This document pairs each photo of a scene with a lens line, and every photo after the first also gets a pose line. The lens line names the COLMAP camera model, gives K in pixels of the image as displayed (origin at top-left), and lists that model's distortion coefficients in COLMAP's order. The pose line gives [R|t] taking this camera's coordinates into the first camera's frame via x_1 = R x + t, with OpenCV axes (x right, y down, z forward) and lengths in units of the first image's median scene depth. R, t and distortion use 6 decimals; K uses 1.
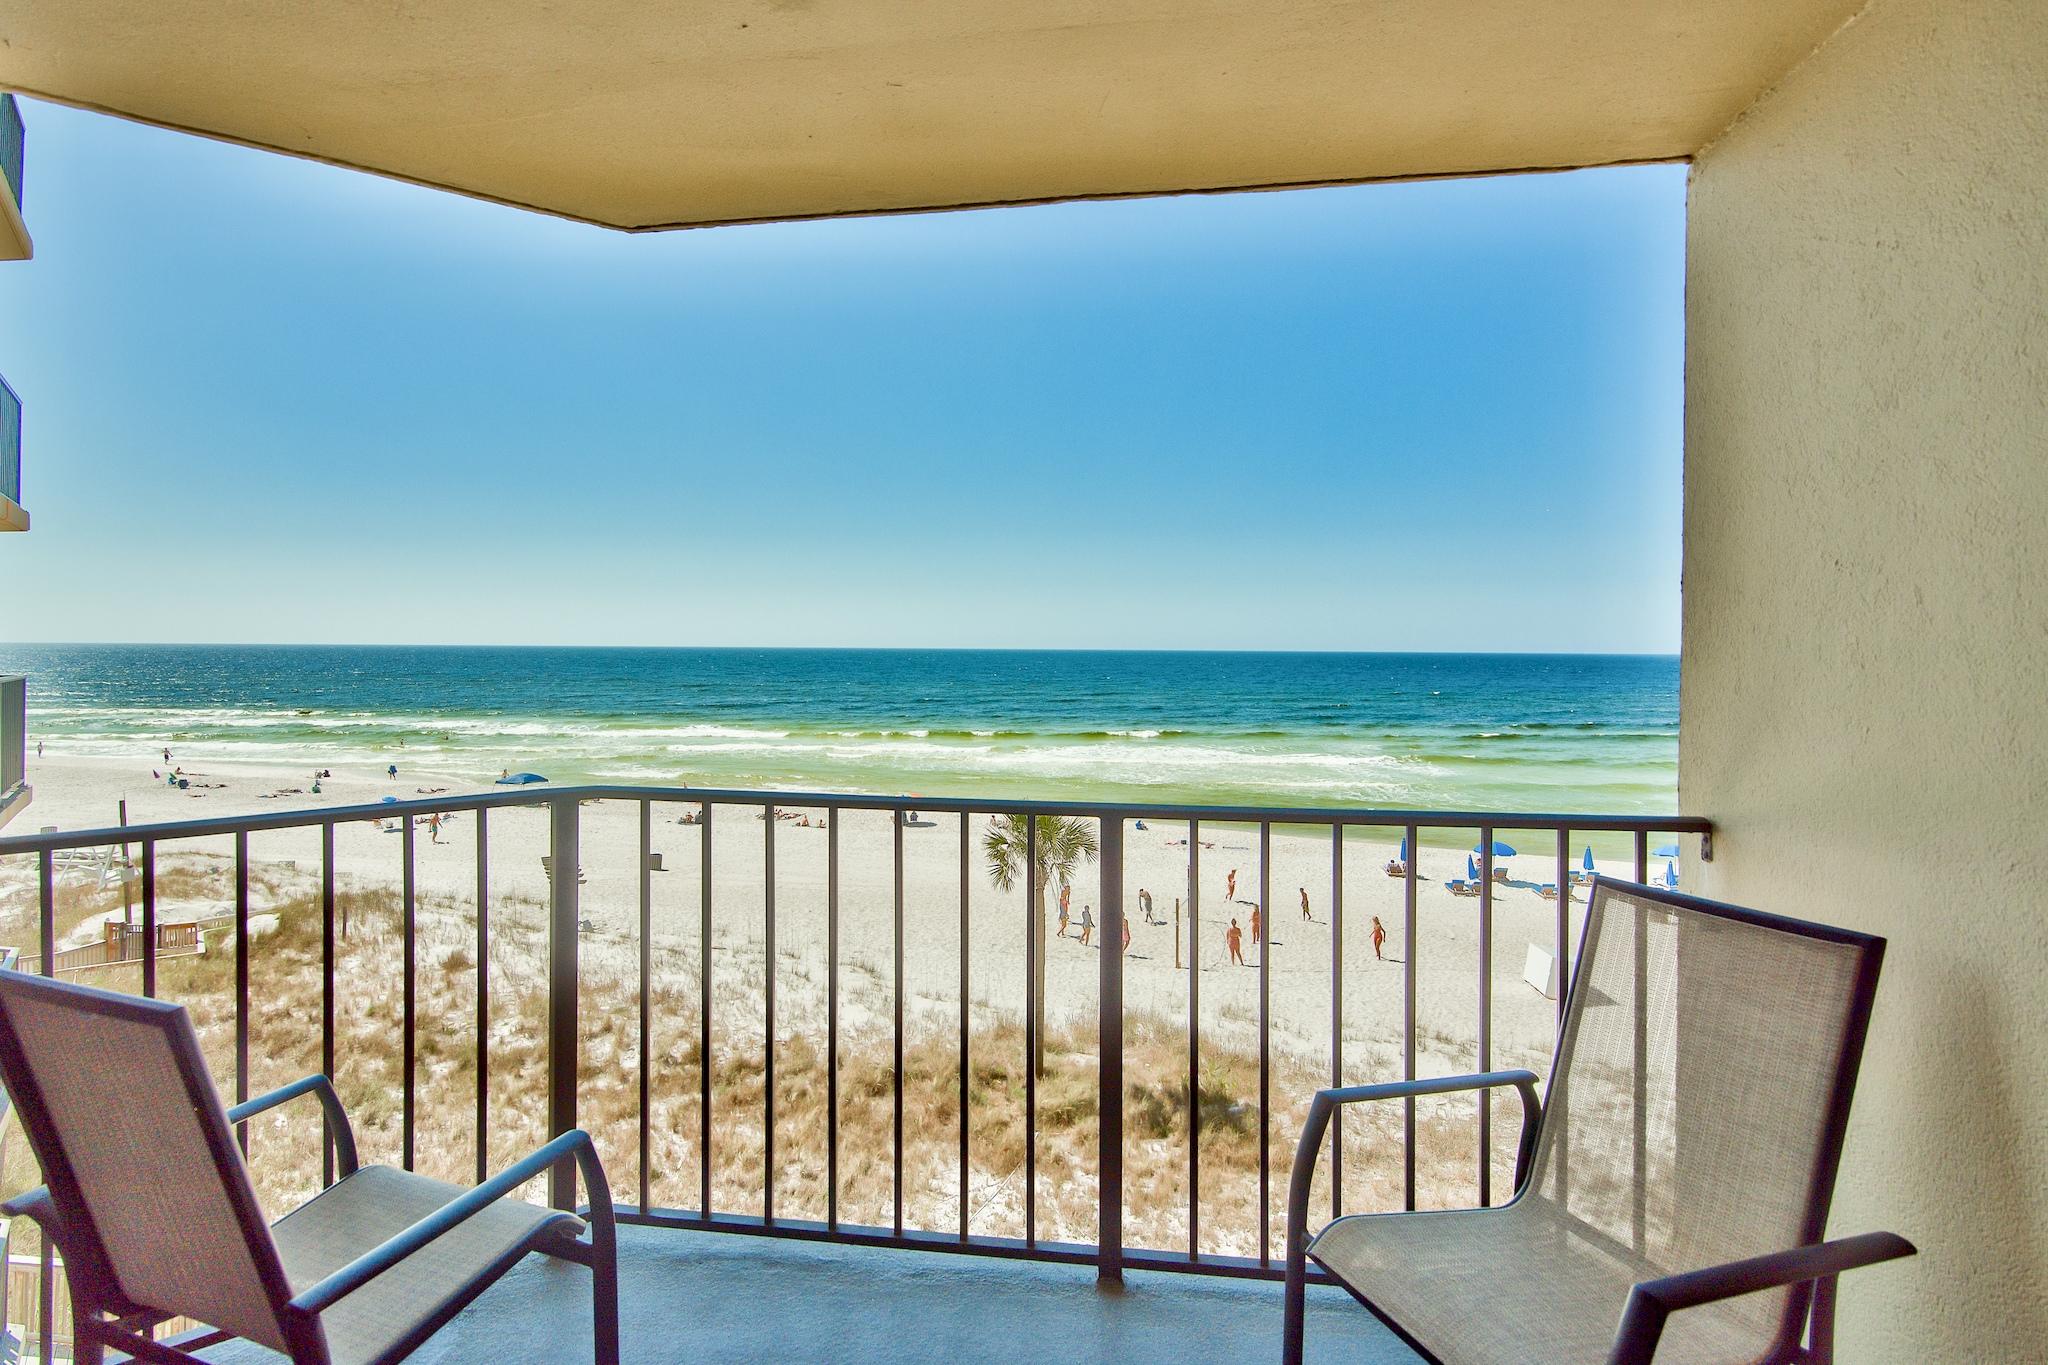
lens RADIAL K [[1105.7, 0, 998.5], [0, 1105.7, 653.6], [0, 0, 1]] dist [-0.002247, 0.000588]
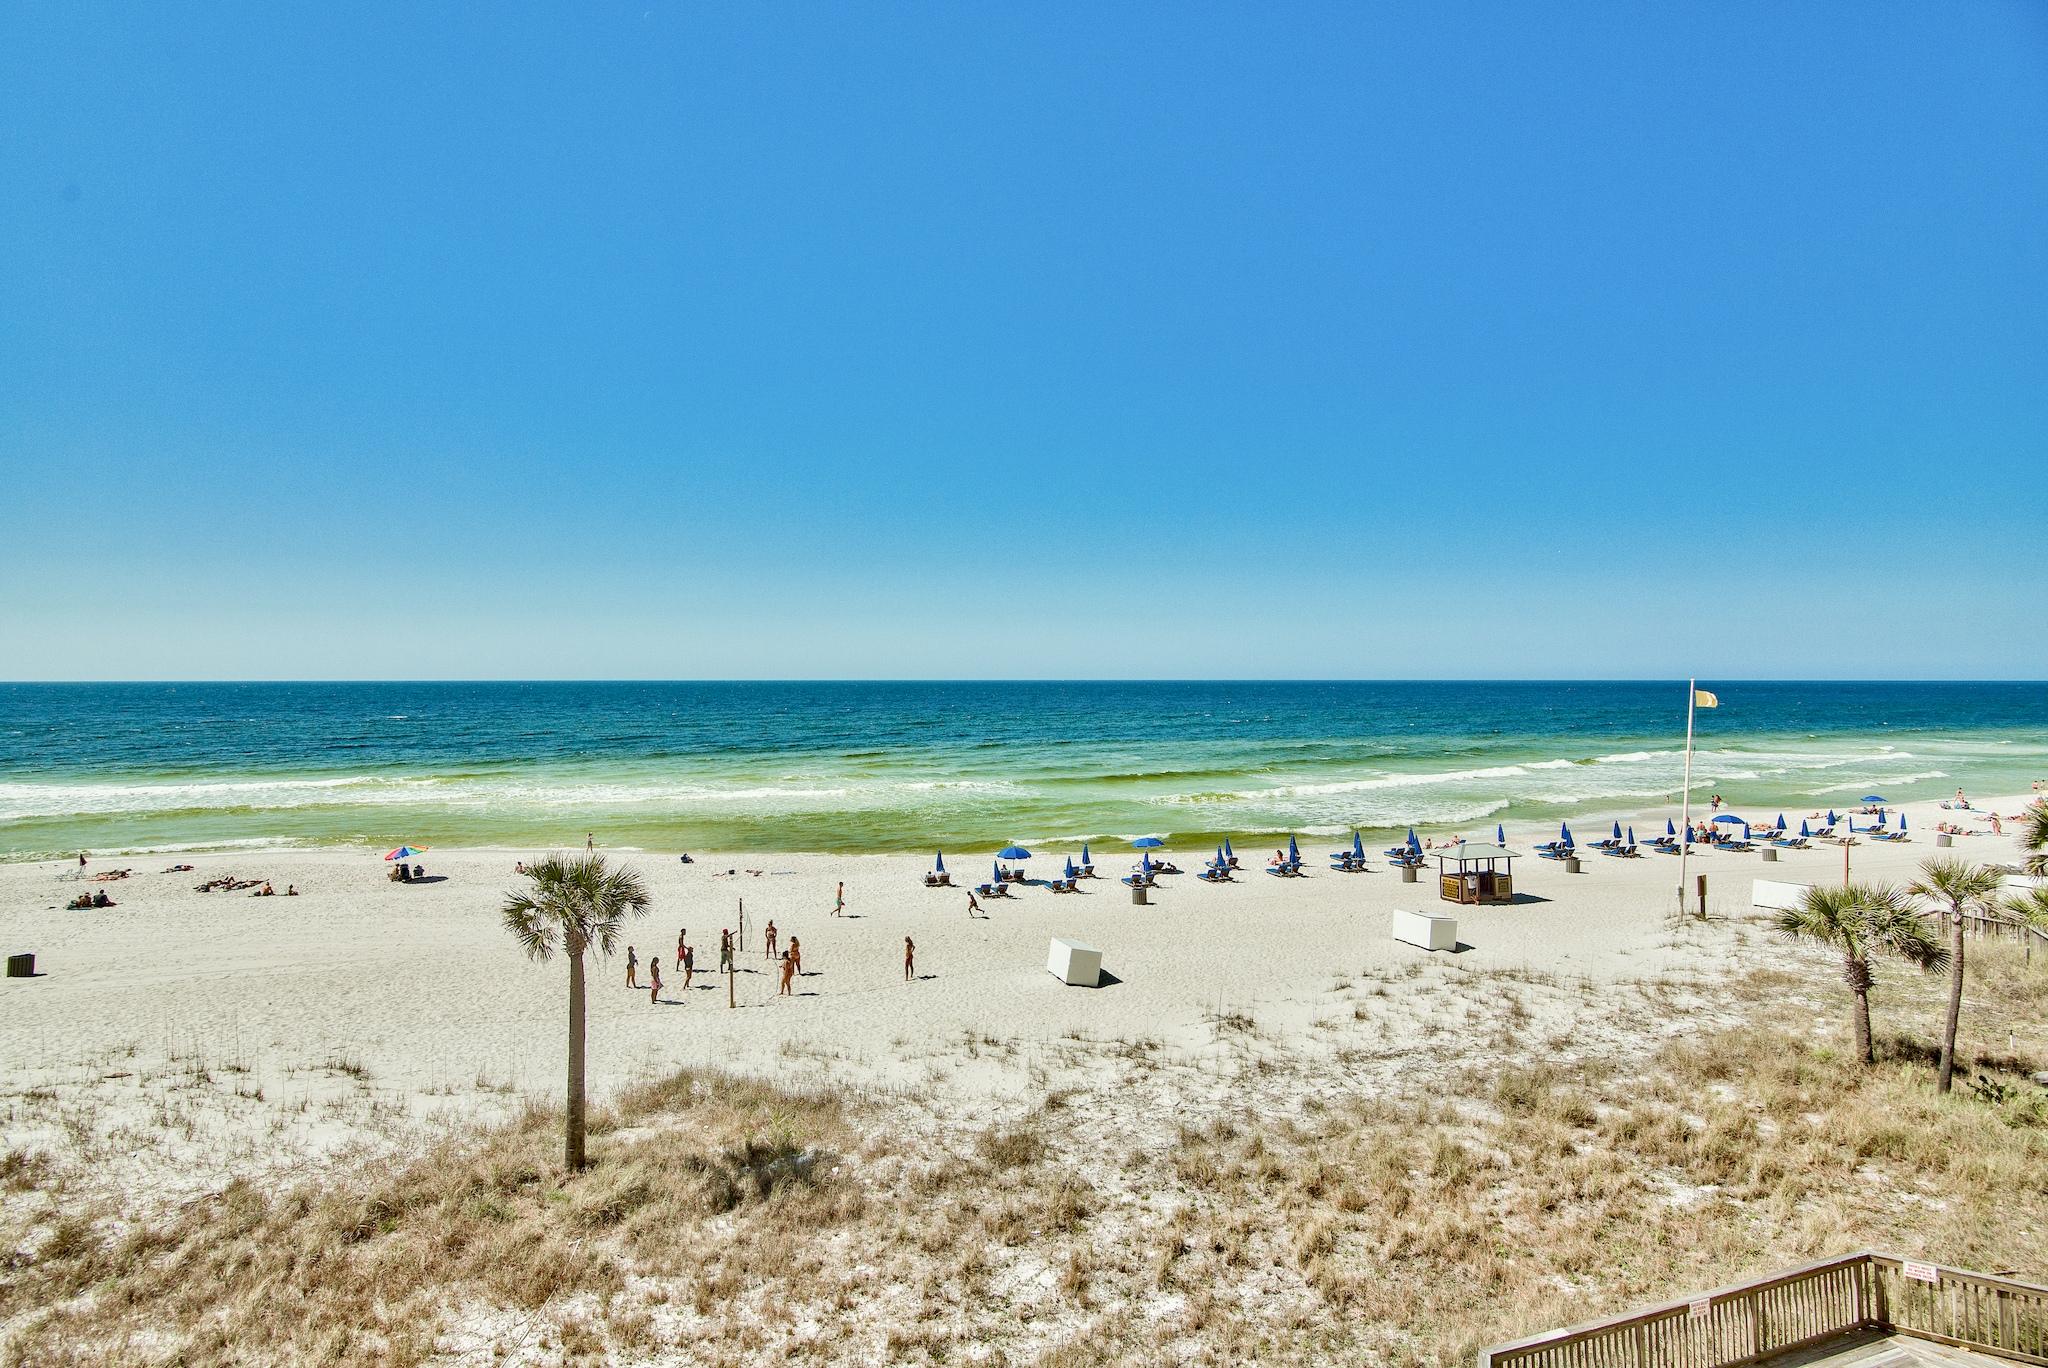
lens RADIAL K [[1036.2, 0, 1033.4], [0, 1036.2, 685.4], [0, 0, 1]] dist [-0.002451, -0.000069]
pose [[0.896999, -0.011869, 0.441874, 0.001277], [0.010711, 0.999930, 0.005117, -0.000328], [-0.441903, 0.000143, 0.897063, 0.106389]]
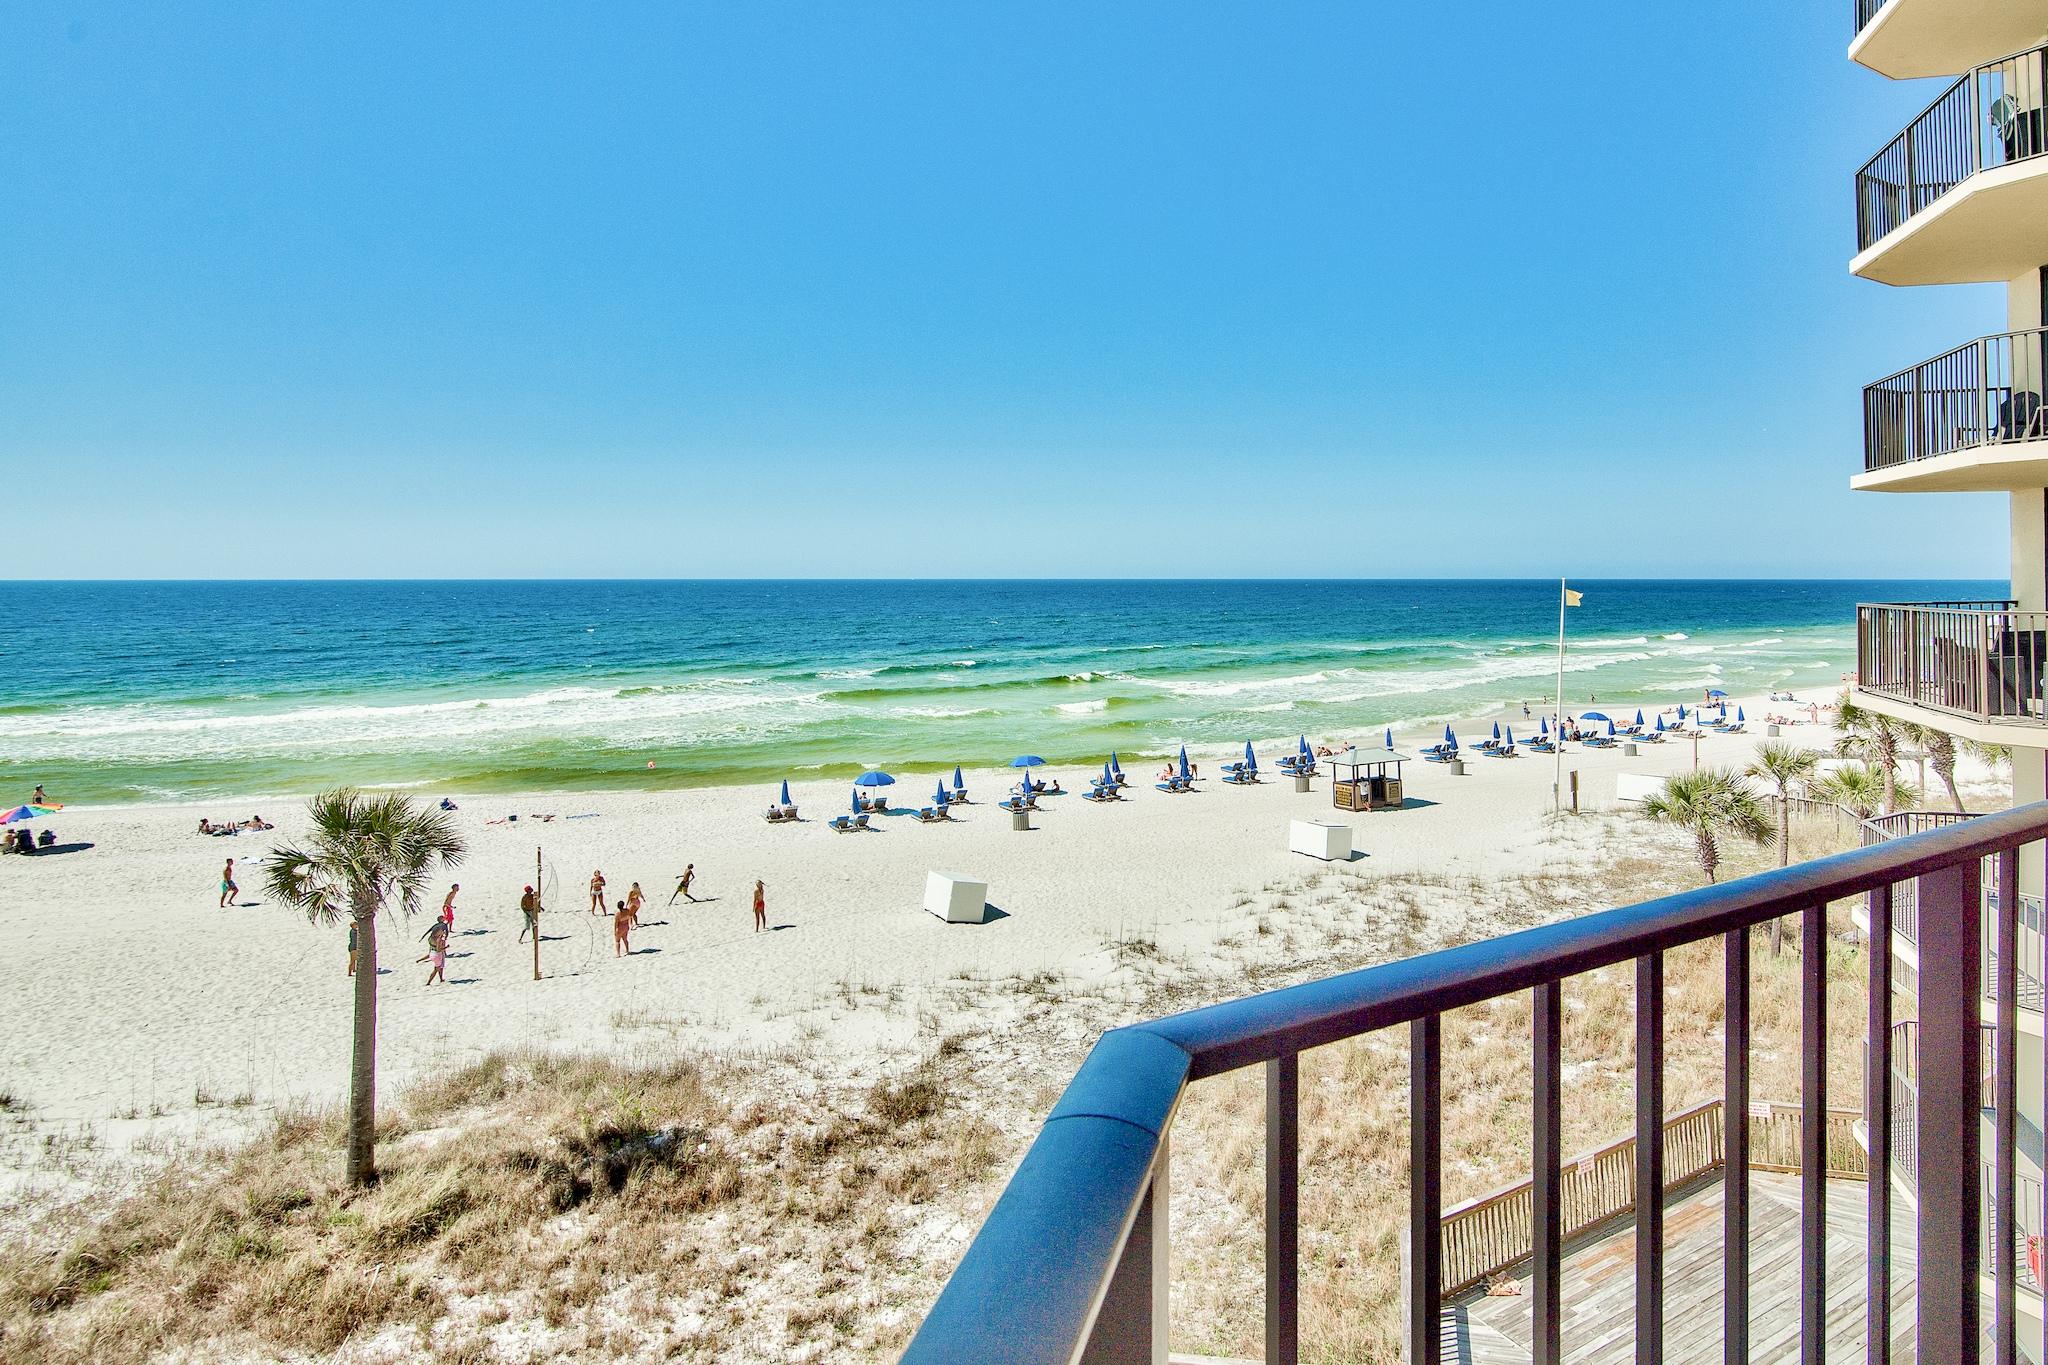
lens RADIAL K [[1170.6, 0, 1197.0], [0, 1170.6, 555.1], [0, 0, 1]] dist [-0.004689, 0.001045]
pose [[0.749564, 0.003632, 0.661922, -0.061655], [0.010689, 0.999788, -0.017590, -0.001488], [-0.661846, 0.020260, 0.749366, 0.078705]]
